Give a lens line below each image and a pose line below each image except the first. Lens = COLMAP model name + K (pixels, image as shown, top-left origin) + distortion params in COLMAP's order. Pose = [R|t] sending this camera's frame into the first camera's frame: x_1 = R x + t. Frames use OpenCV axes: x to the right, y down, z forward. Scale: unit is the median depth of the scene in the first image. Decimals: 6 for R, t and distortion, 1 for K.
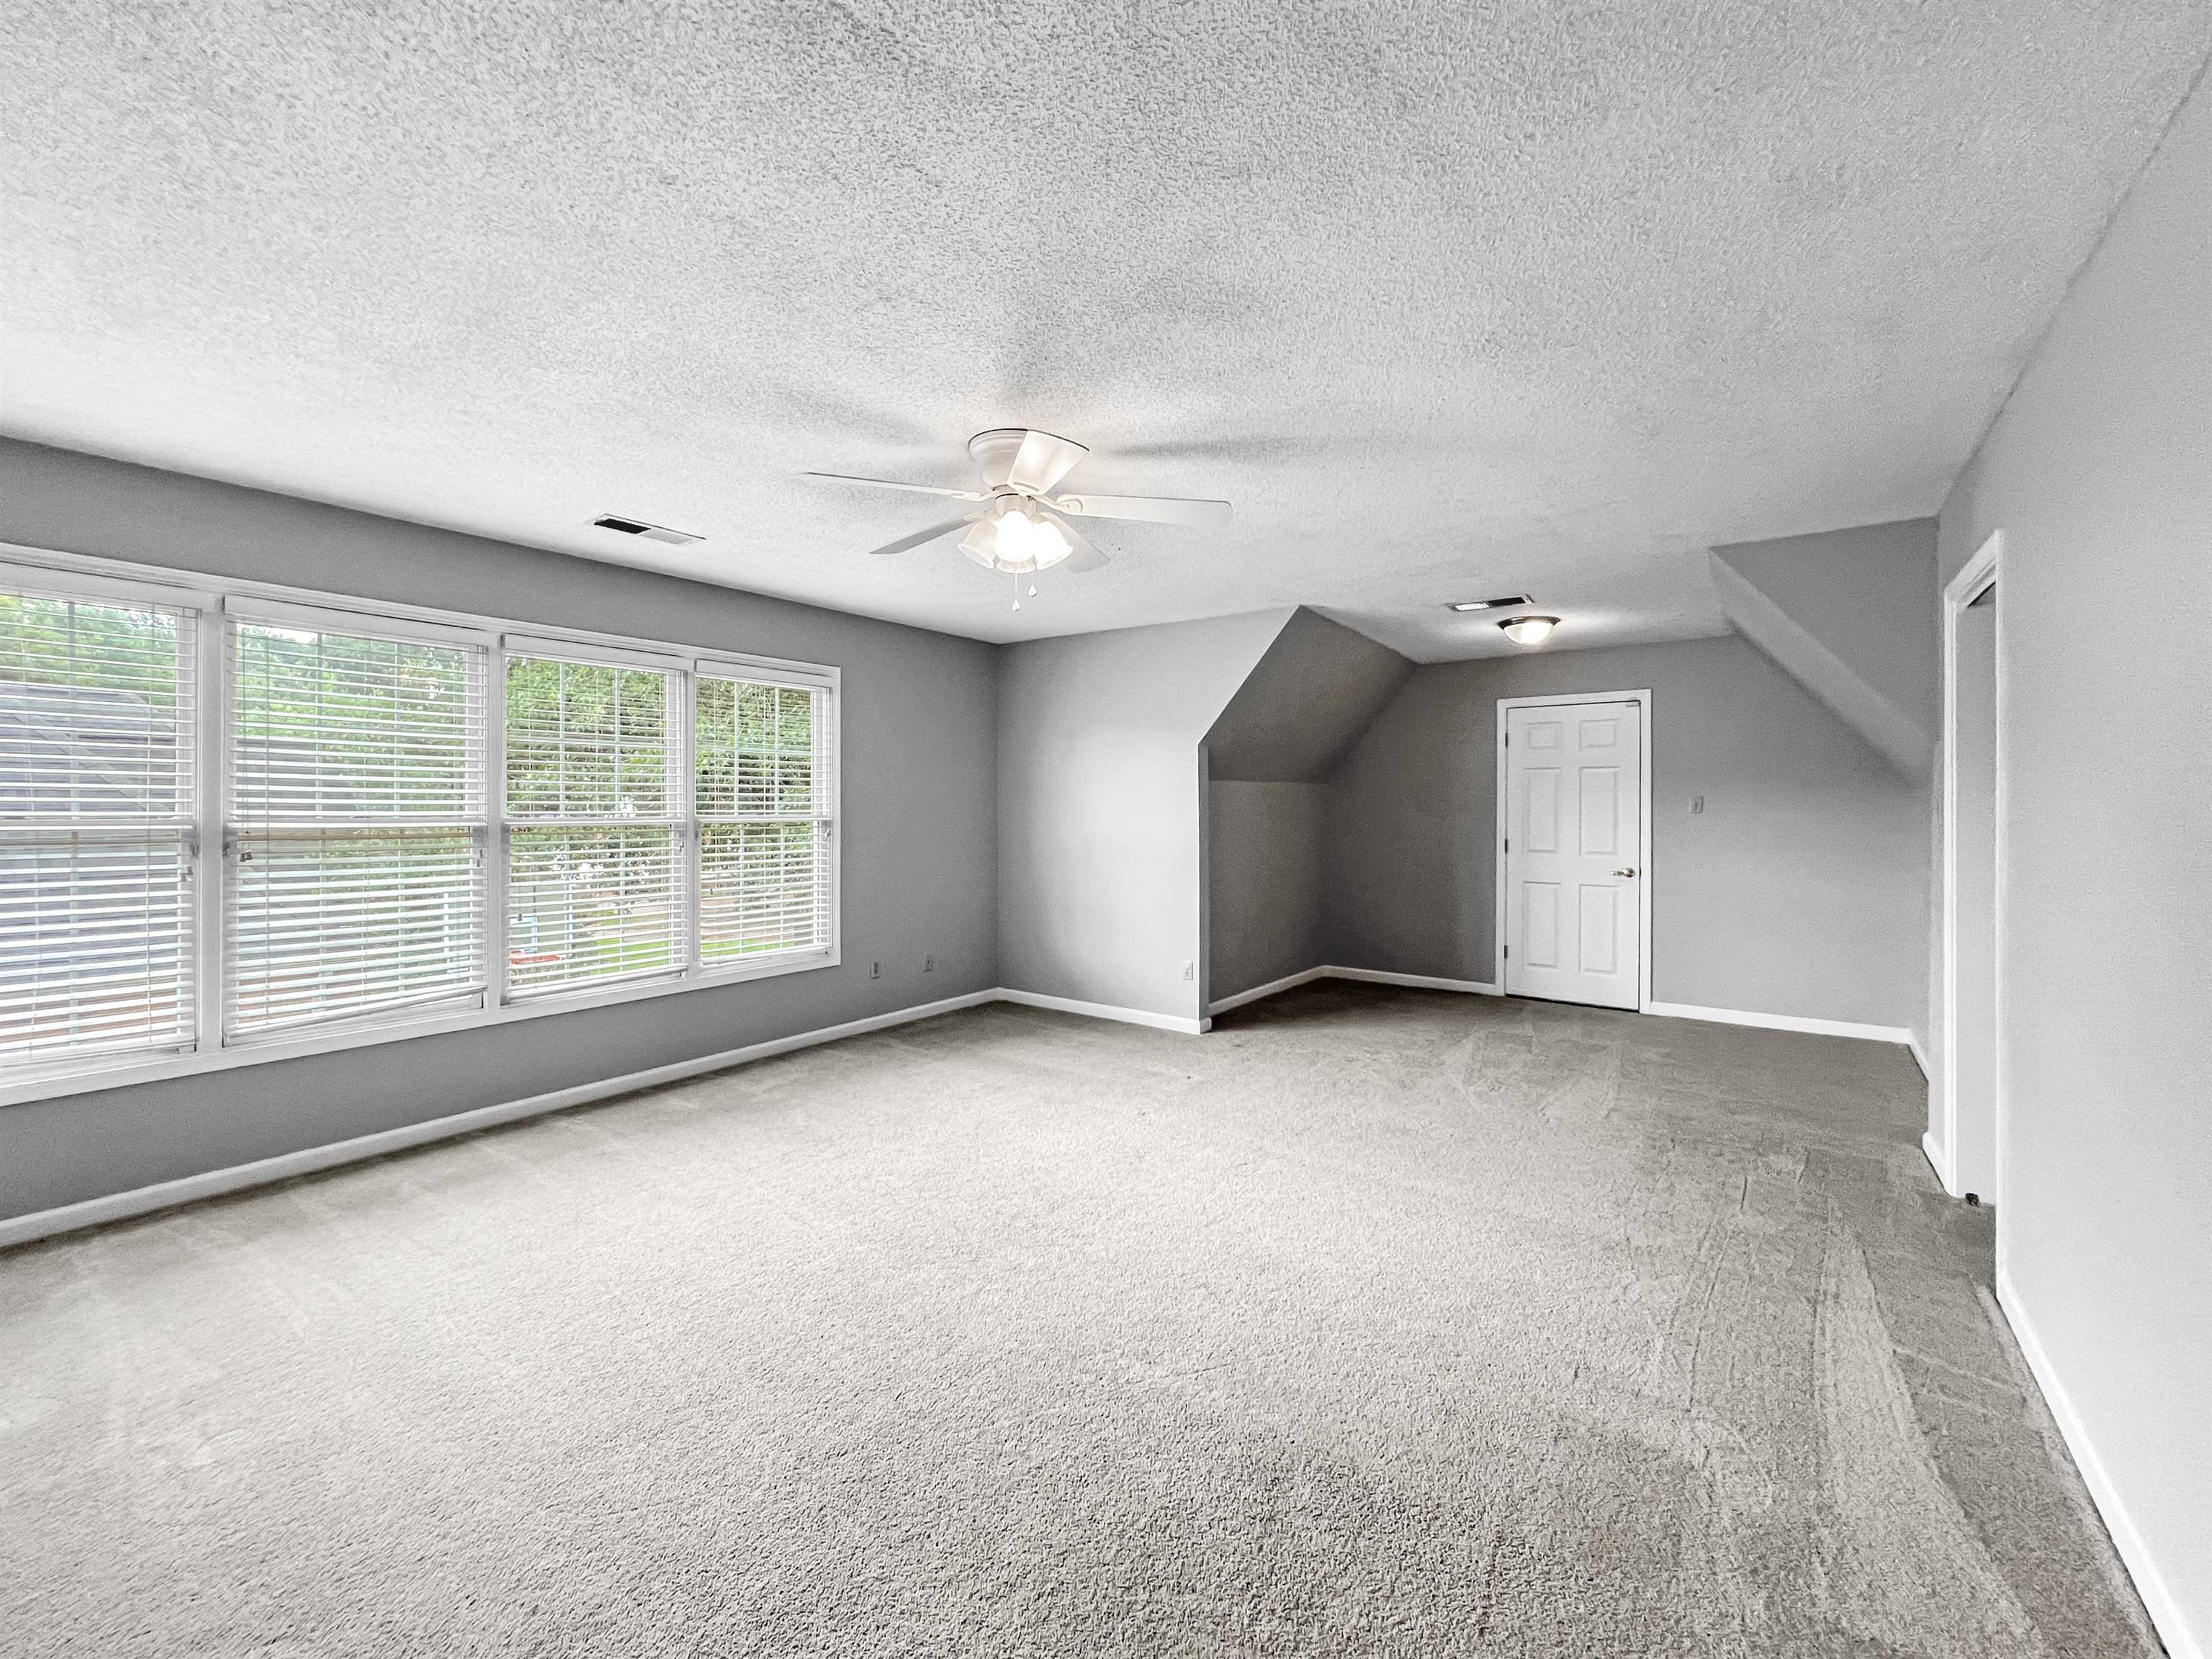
lens RADIAL K [[908.8, 0, 1102.3], [0, 908.8, 819.7], [0, 0, 1]] dist [0.001348, -0.000219]
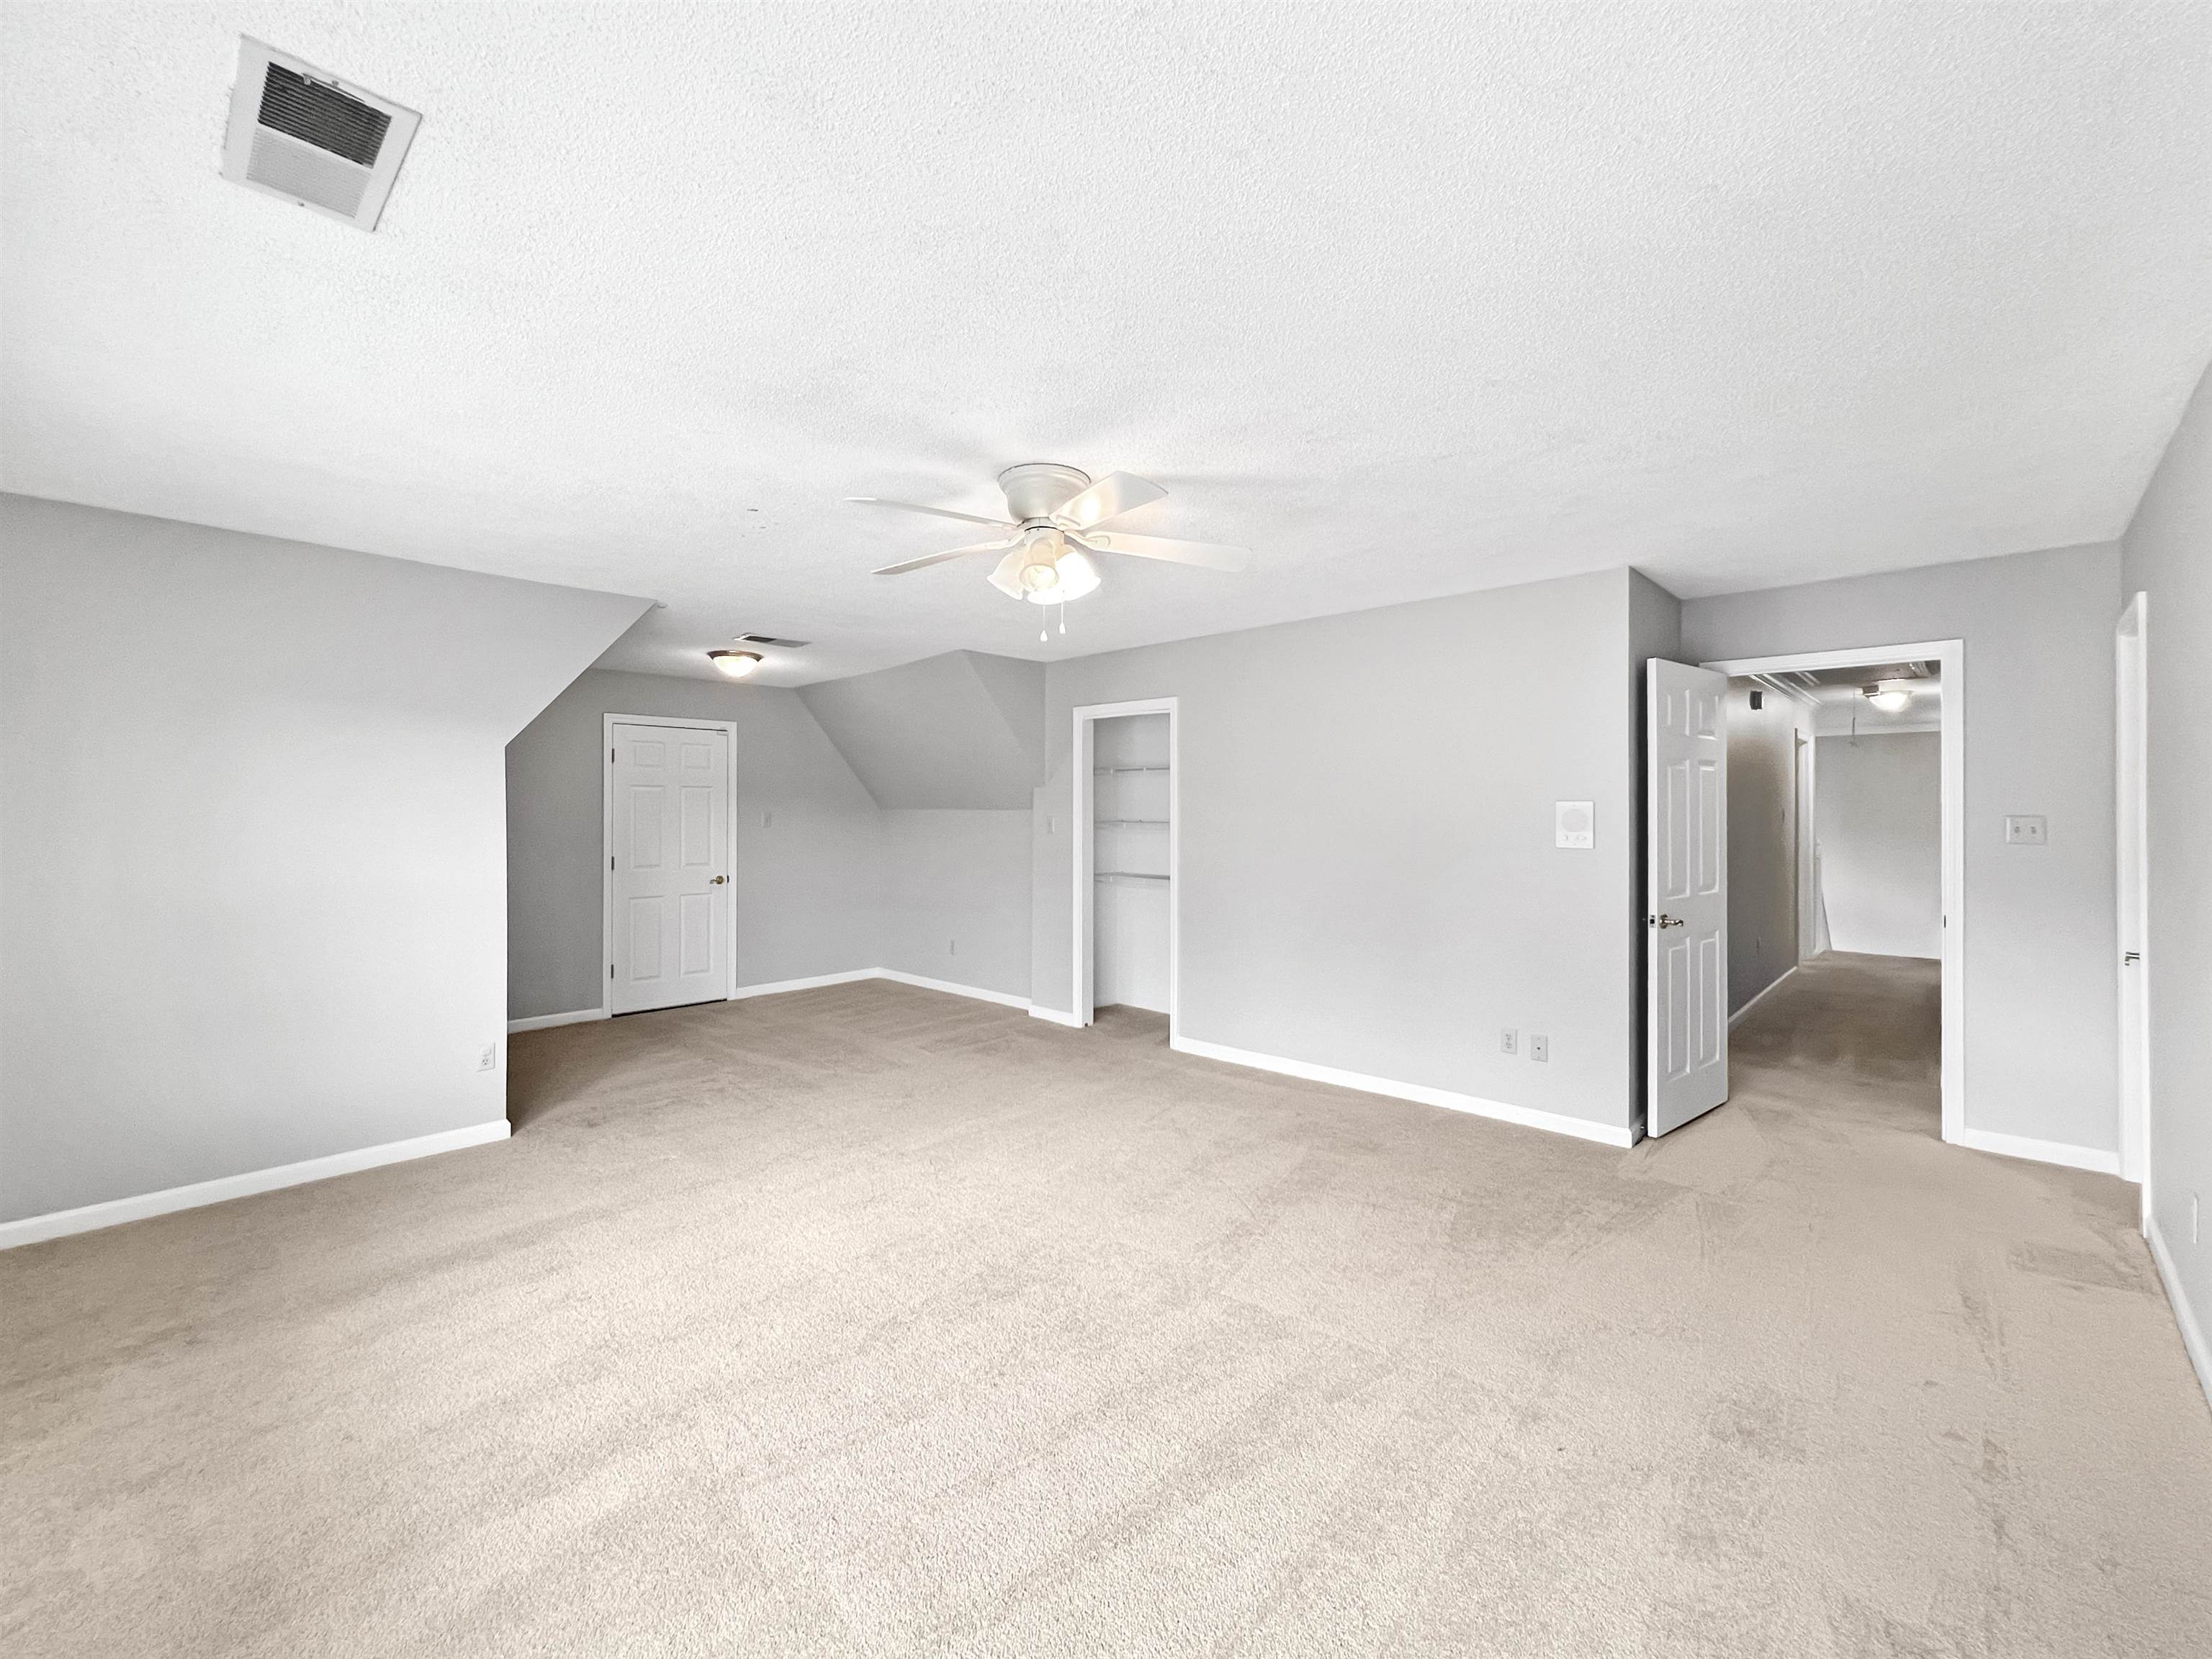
lens RADIAL K [[925.9, 0, 1102.6], [0, 925.9, 823.1], [0, 0, 1]] dist [-0.000585, -0.000188]
pose [[0.129322, -0.013029, 0.991517, -0.579123], [0.015509, 0.999818, 0.011116, -0.020880], [-0.991481, 0.013940, 0.129501, 0.421871]]
